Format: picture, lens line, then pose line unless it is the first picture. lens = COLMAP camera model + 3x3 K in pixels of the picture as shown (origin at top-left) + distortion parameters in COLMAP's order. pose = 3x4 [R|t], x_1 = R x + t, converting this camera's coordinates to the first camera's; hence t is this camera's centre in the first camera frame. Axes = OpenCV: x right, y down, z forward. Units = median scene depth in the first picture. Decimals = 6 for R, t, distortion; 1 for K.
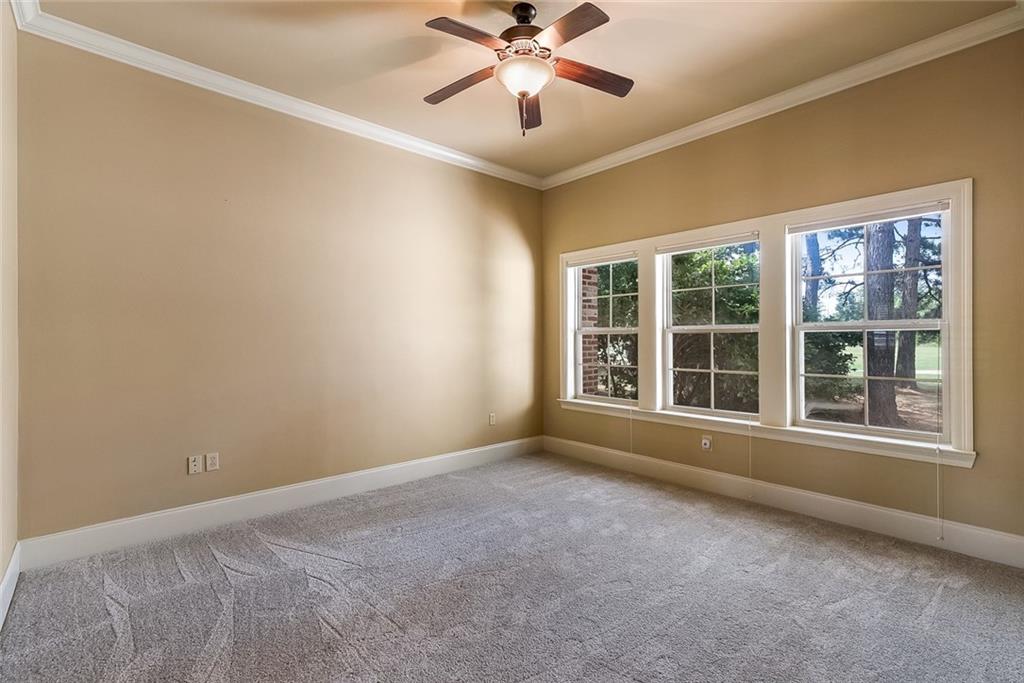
lens RADIAL K [[465.2, 0, 518.6], [0, 465.2, 337.6], [0, 0, 1]] dist [0.008565, 0.000032]
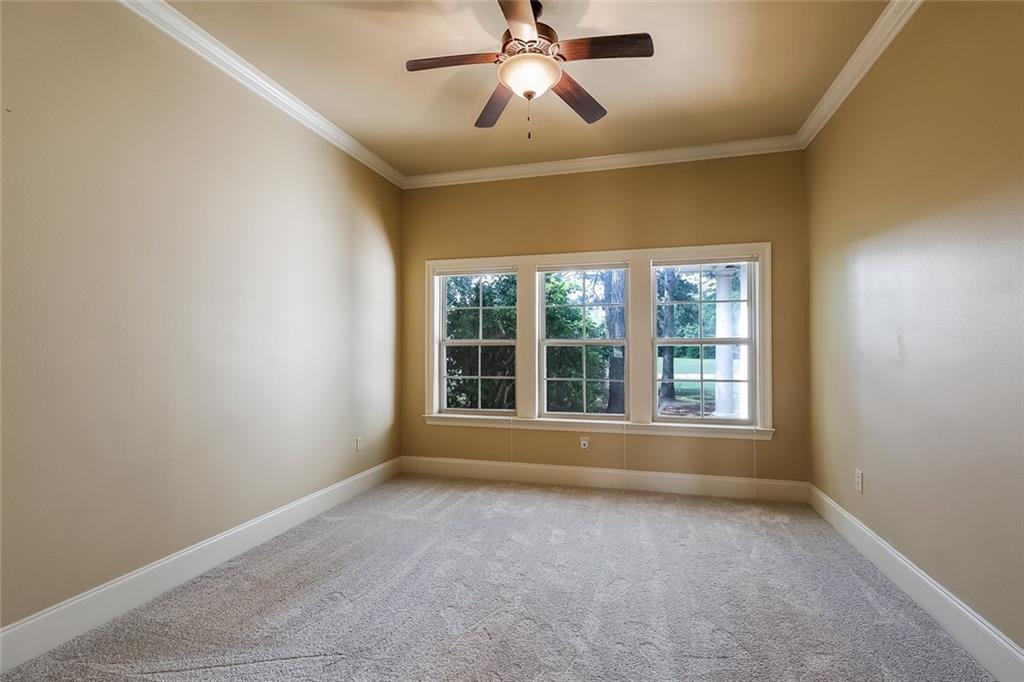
lens RADIAL K [[465.2, 0, 517.4], [0, 465.2, 344.7], [0, 0, 1]] dist [0.008565, 0.000032]
pose [[0.841783, 0.007749, 0.539761, -0.325975], [-0.003830, 0.999958, -0.008382, -0.002545], [-0.539803, 0.004989, 0.841777, 0.134122]]
